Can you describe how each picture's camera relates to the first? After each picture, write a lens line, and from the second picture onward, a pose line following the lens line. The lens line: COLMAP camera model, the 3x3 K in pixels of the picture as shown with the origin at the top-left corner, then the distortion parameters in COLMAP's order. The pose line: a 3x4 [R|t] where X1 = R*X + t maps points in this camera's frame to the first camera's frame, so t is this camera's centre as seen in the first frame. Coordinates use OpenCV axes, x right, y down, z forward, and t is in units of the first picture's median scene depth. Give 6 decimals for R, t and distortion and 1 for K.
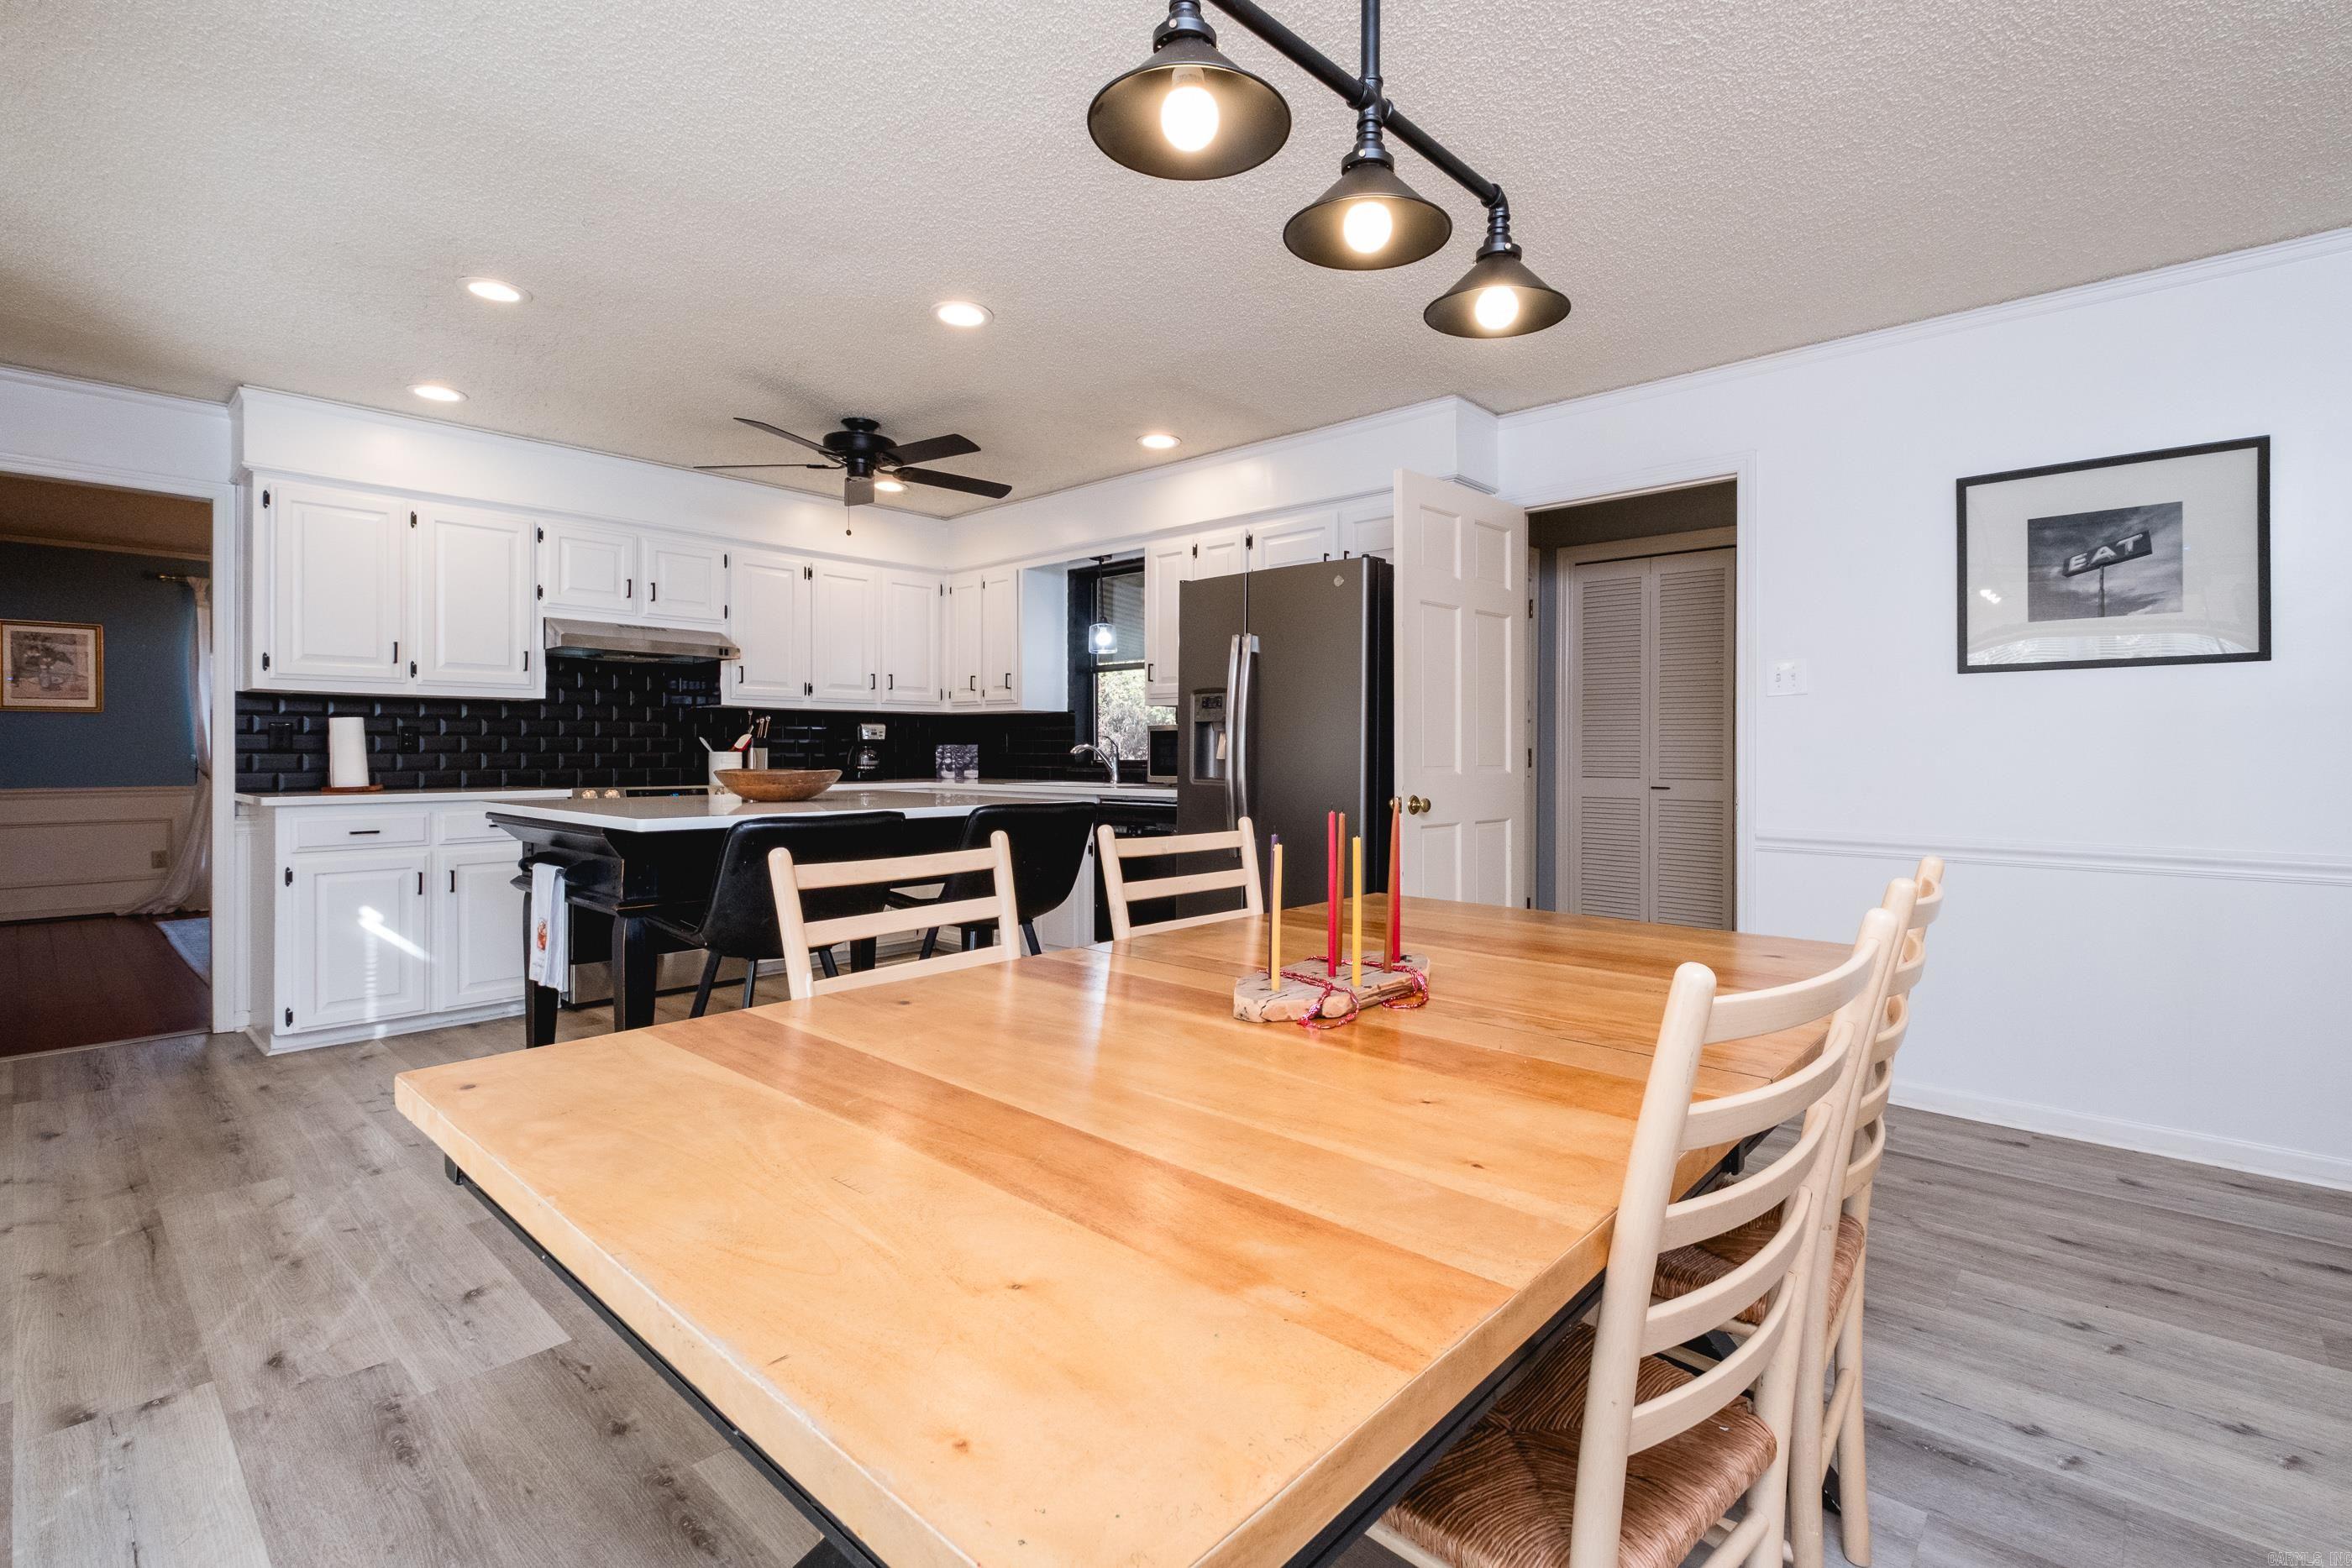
lens RADIAL K [[1016.4, 0, 1223.3], [0, 1016.4, 759.5], [0, 0, 1]] dist [-0.000573, -0.001119]
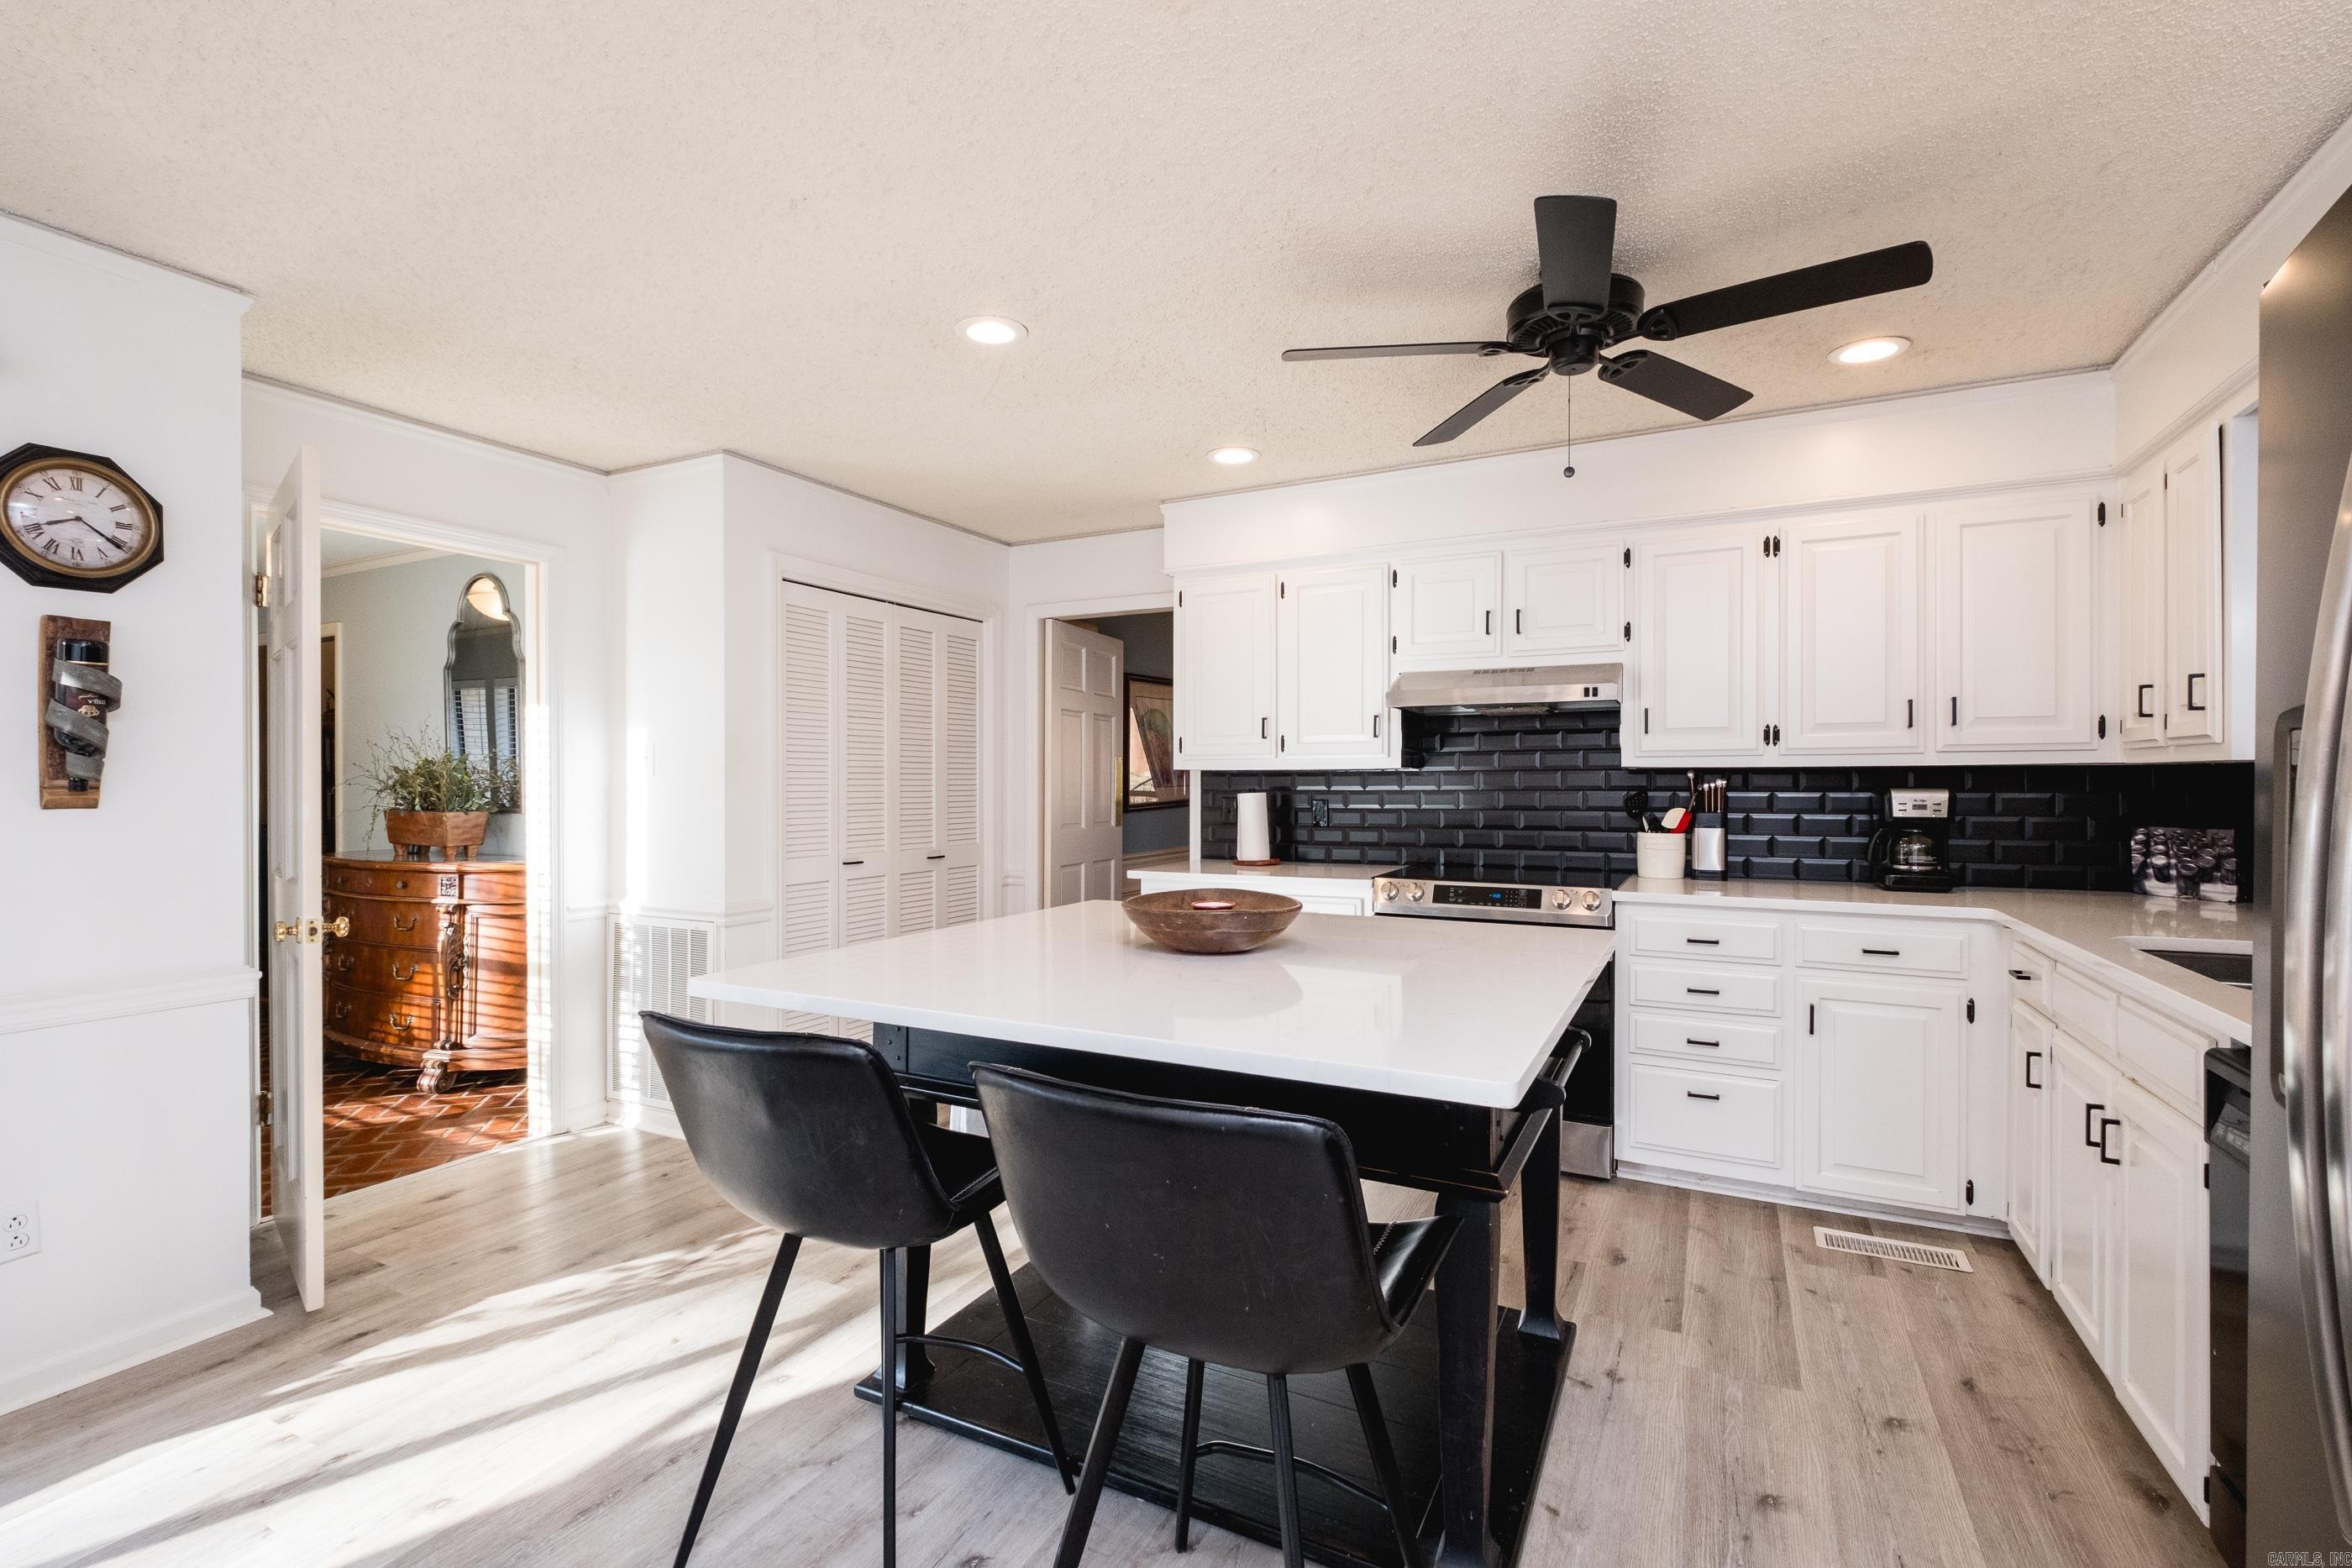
lens RADIAL K [[1016.4, 0, 1178.1], [0, 1016.4, 781.4], [0, 0, 1]] dist [-0.000573, -0.001119]
pose [[0.253109, -0.000878, -0.967437, 0.113039], [-0.006501, 0.999975, -0.002608, -0.045853], [0.967416, 0.006949, 0.253097, 0.608897]]
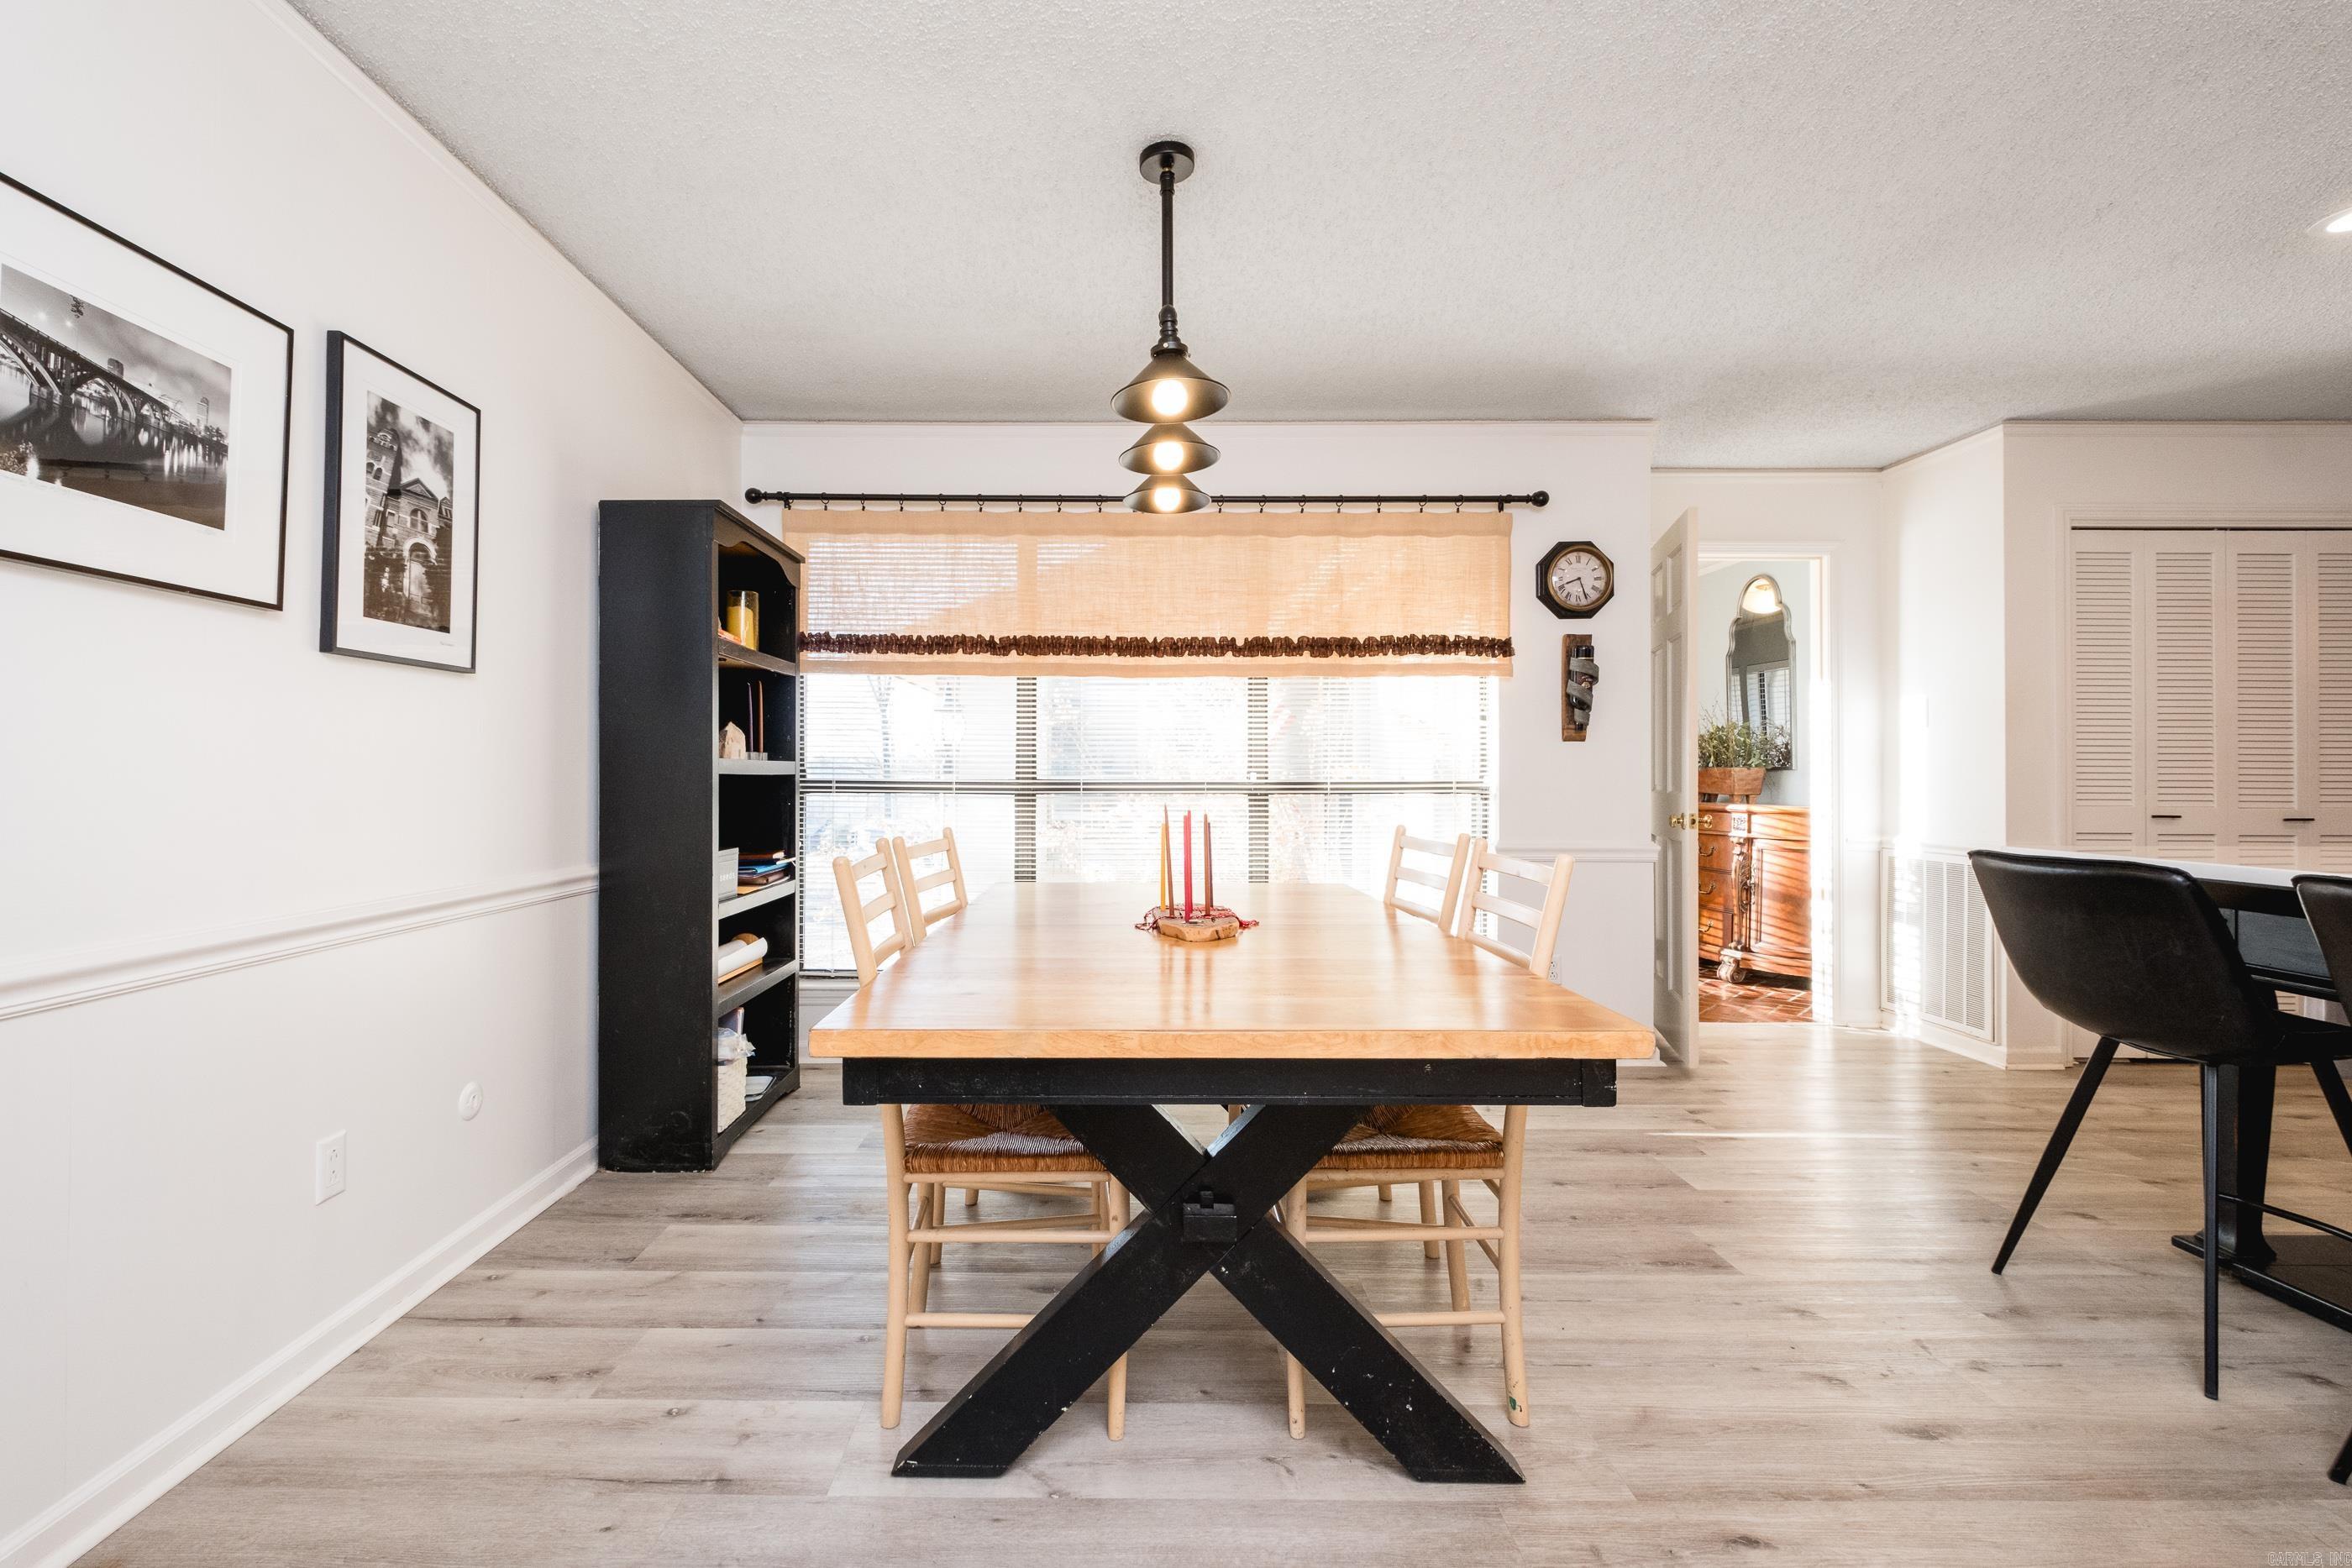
lens RADIAL K [[1016.4, 0, 1130.4], [0, 1016.4, 770.8], [0, 0, 1]] dist [-0.000573, -0.001119]
pose [[-0.750299, -0.010041, -0.661022, 0.355341], [-0.010139, 0.999942, -0.003682, -0.000964], [0.661021, 0.003939, -0.750357, 0.620602]]
